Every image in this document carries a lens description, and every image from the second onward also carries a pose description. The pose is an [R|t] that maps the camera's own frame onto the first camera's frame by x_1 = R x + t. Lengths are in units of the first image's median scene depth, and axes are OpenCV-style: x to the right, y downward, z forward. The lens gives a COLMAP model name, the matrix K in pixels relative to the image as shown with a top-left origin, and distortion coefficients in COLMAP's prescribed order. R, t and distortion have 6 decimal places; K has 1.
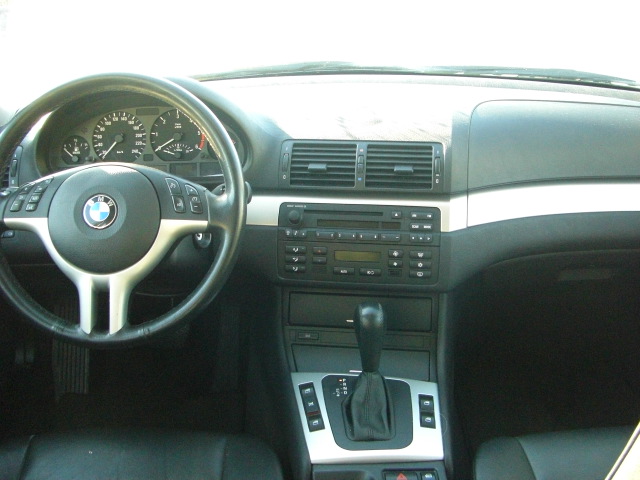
lens RADIAL K [[761.7, 0, 320.0], [0, 761.7, 240.0], [0, 0, 1]] dist [-0.251025, 0.359003]
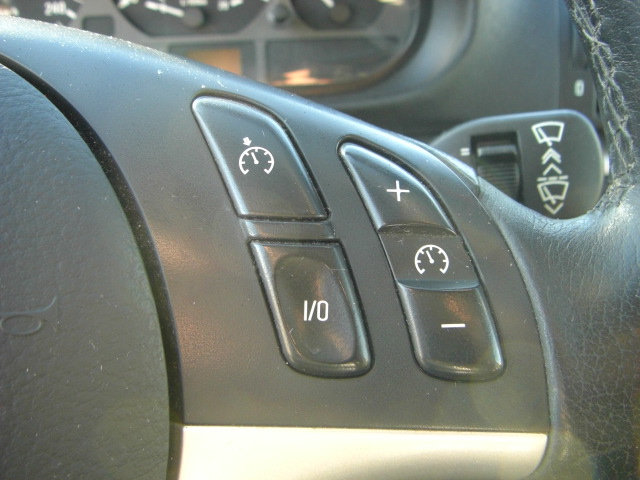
lens RADIAL K [[761.7, 0, 320.0], [0, 761.7, 240.0], [0, 0, 1]] dist [-0.251025, 0.359003]
pose [[0.999197, -0.029672, 0.026938, -0.186581], [0.026125, 0.991983, 0.123638, -0.073594], [-0.030390, -0.122834, 0.991962, 0.861743]]
